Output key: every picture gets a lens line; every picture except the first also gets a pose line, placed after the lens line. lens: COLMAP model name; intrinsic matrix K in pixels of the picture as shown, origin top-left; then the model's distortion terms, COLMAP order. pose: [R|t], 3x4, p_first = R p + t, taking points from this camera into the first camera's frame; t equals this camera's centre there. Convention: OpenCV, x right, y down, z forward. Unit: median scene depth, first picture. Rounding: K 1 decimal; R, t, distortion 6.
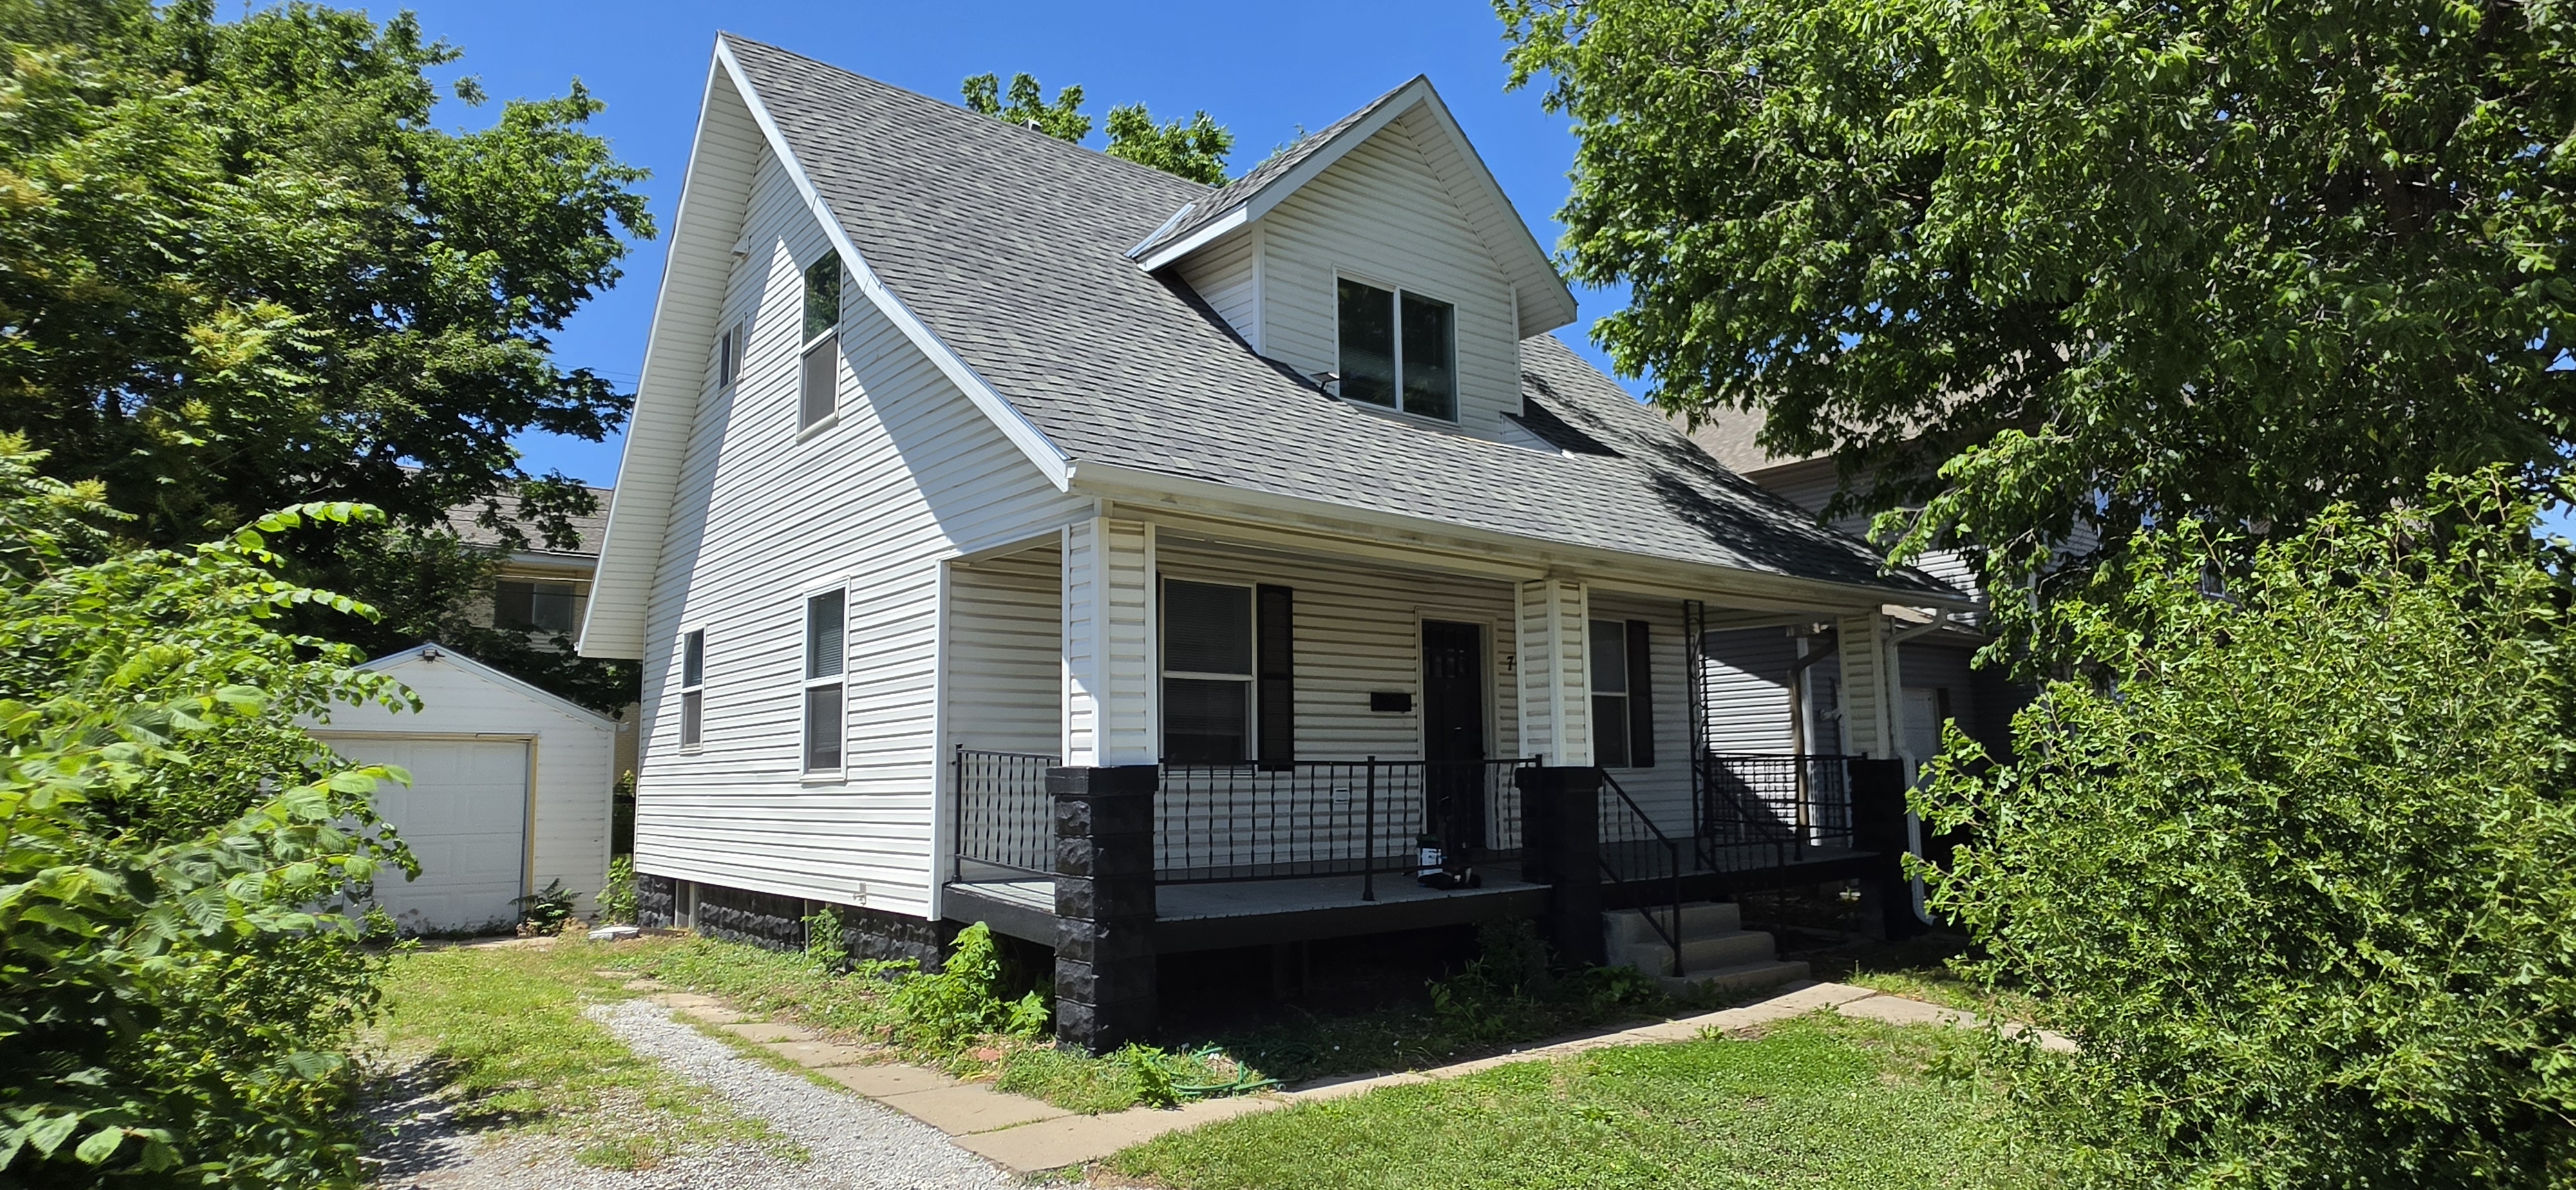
lens RADIAL K [[1397.4, 0, 1291.8], [0, 1397.4, 595.1], [0, 0, 1]] dist [-0.018627, -0.003062]
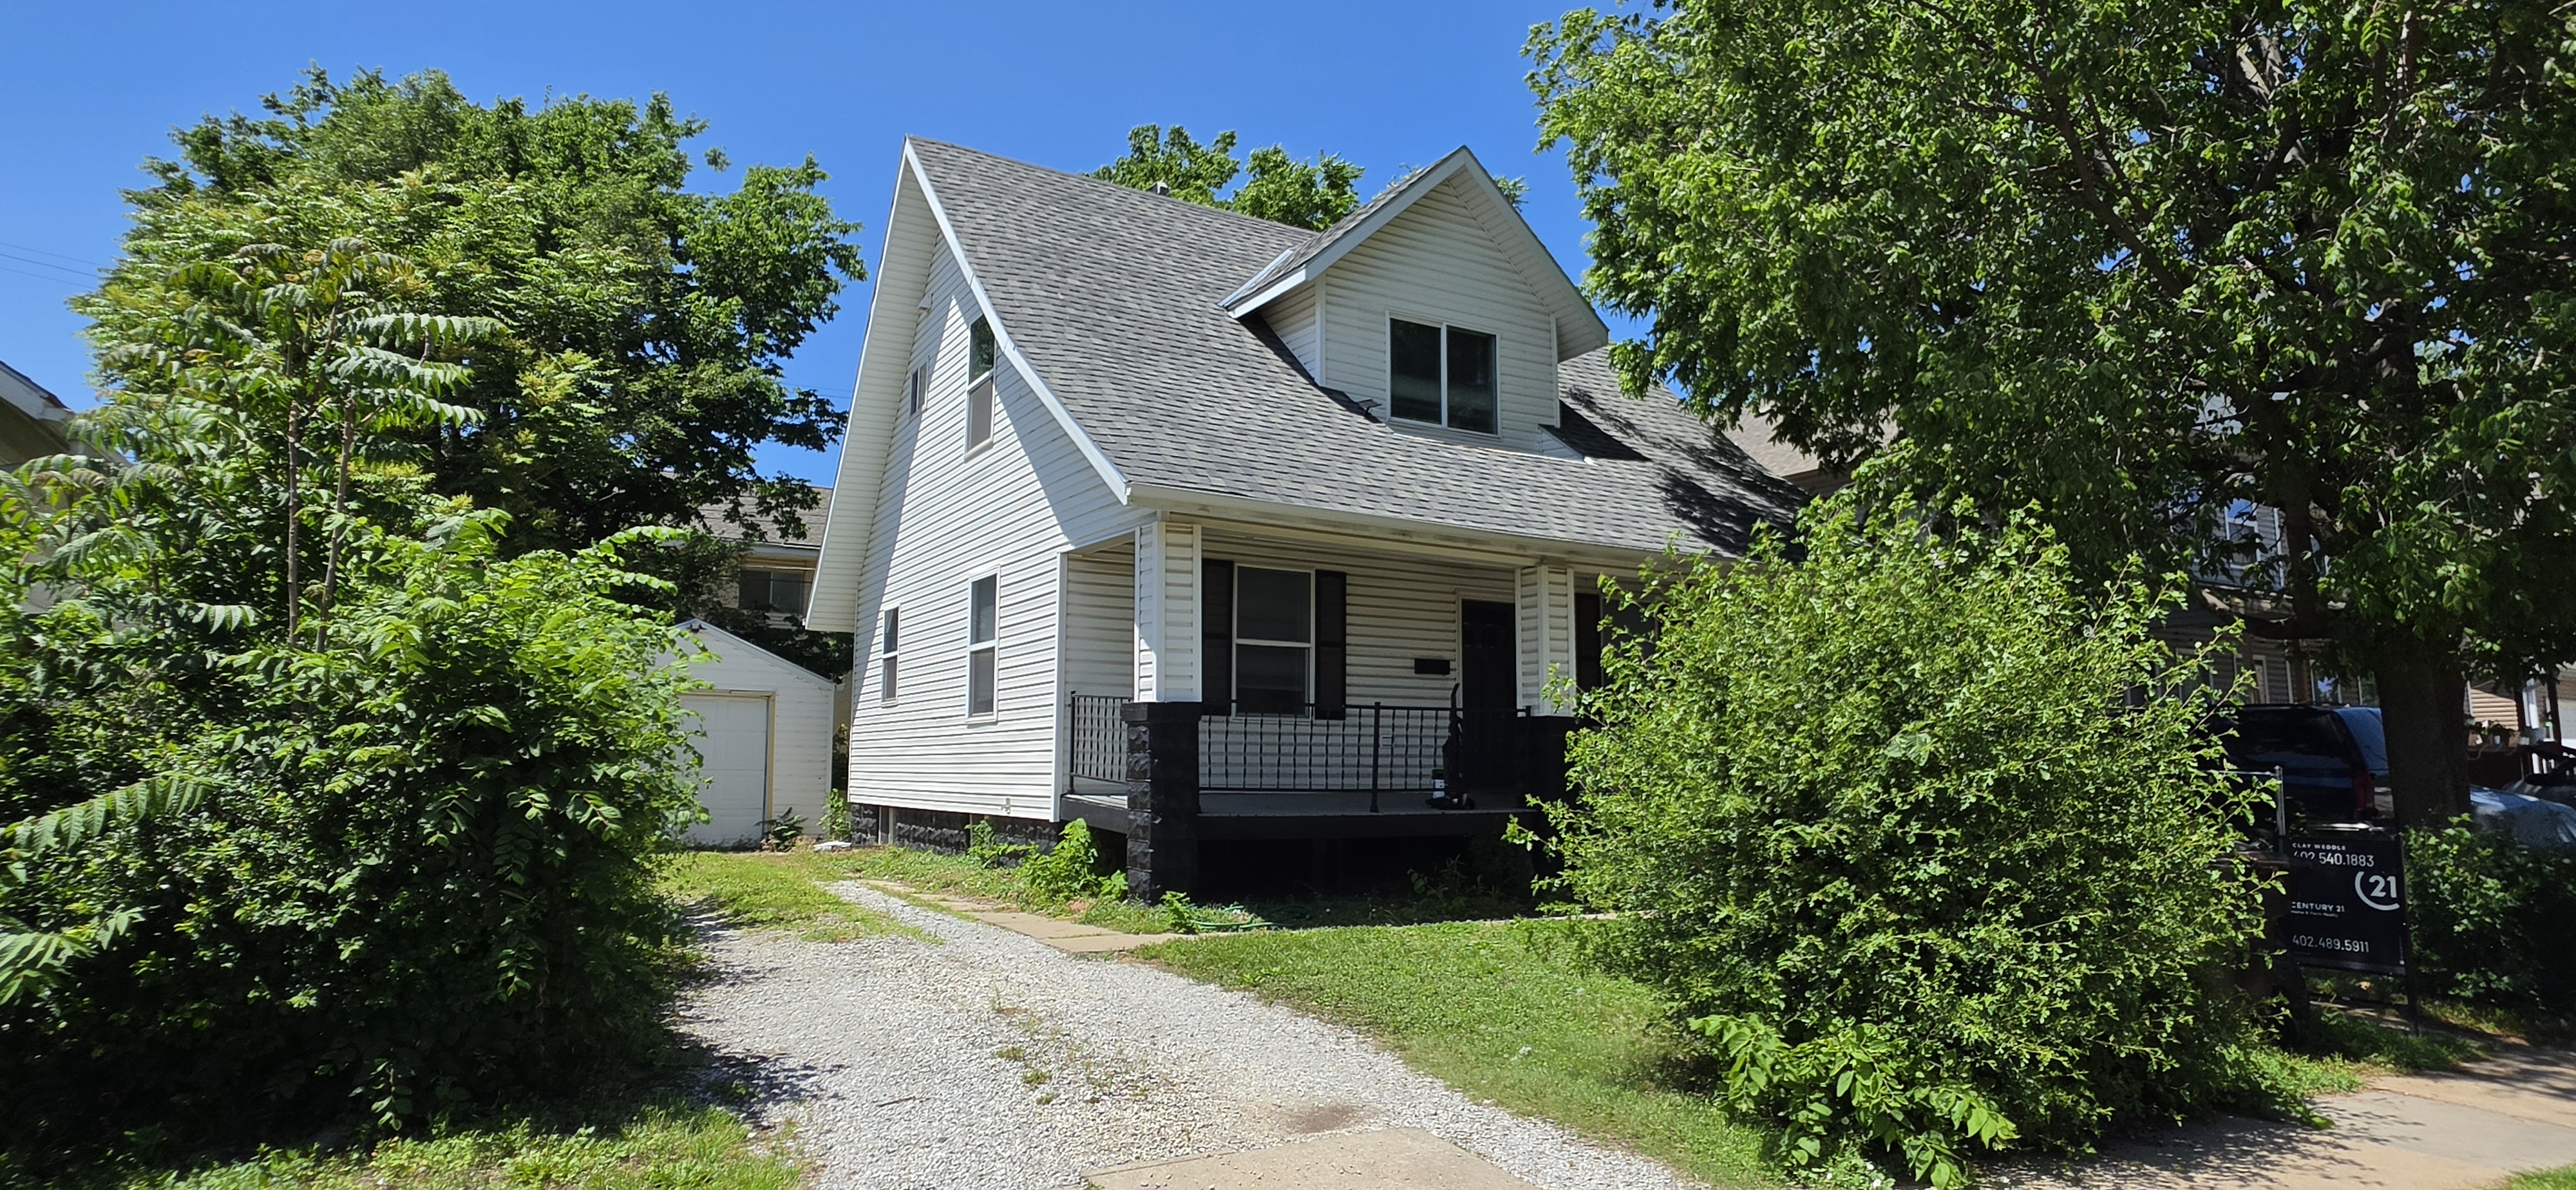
lens RADIAL K [[1397.4, 0, 1282.9], [0, 1397.4, 600.7], [0, 0, 1]] dist [-0.018627, -0.003062]
pose [[0.989363, 0.001142, -0.145467, 0.116003], [0.000743, 0.999917, 0.012900, 0.002910], [0.145469, -0.012871, 0.989279, -0.218625]]
